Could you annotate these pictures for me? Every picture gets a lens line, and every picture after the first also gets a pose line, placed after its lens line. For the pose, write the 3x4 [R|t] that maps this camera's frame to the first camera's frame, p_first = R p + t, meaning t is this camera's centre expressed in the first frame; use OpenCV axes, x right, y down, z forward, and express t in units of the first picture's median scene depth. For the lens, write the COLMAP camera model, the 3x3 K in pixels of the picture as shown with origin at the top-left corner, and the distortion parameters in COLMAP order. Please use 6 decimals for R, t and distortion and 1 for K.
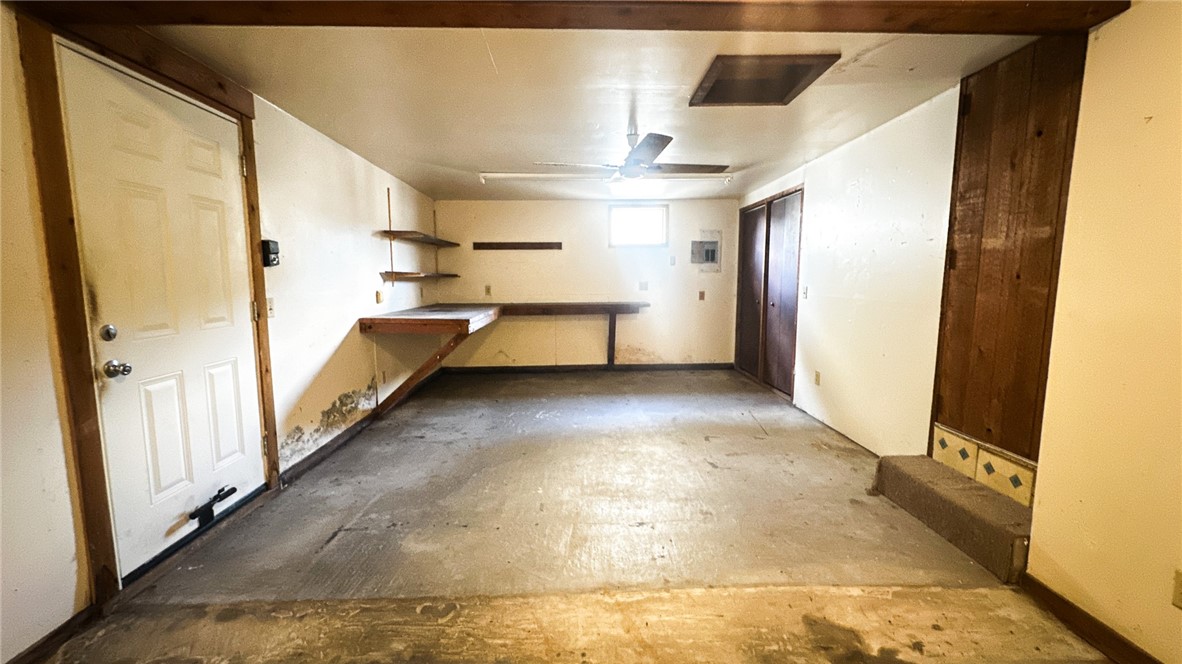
lens RADIAL K [[478.5, 0, 592.2], [0, 478.5, 332.6], [0, 0, 1]] dist [-0.002840, 0.000974]
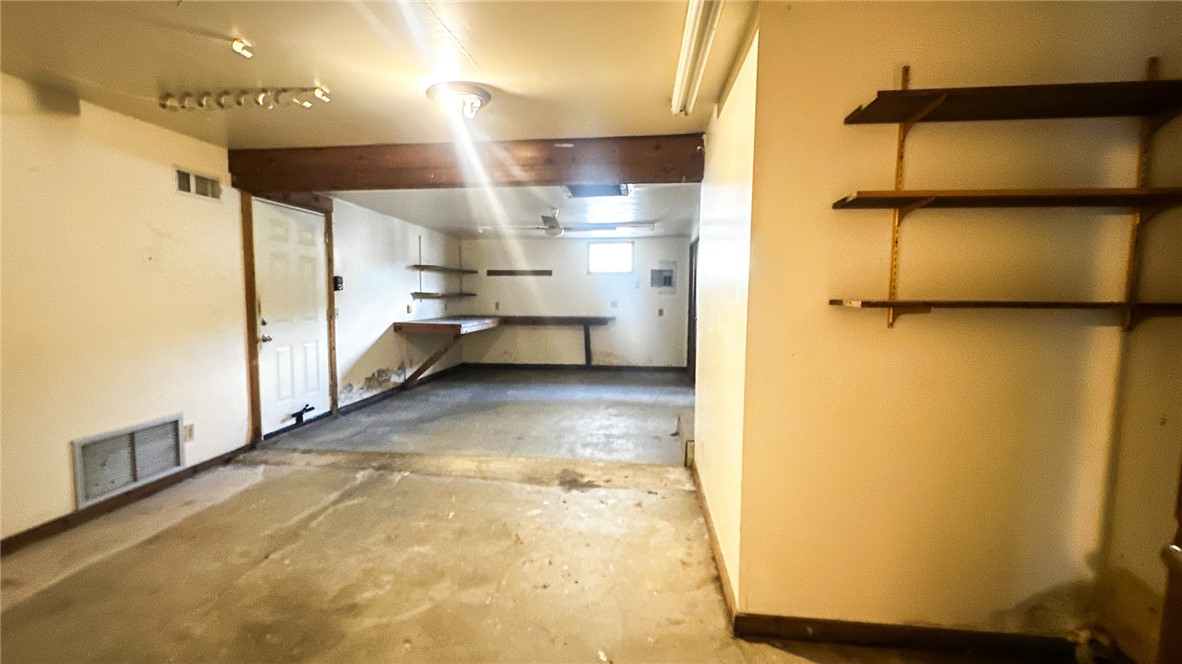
lens RADIAL K [[478.5, 0, 588.1], [0, 478.5, 331.8], [0, 0, 1]] dist [-0.002840, 0.000974]
pose [[0.988957, 0.022133, -0.146539, 0.395788], [-0.027439, 0.999035, -0.034281, 0.039470], [0.145639, 0.037924, 0.988611, -0.480238]]
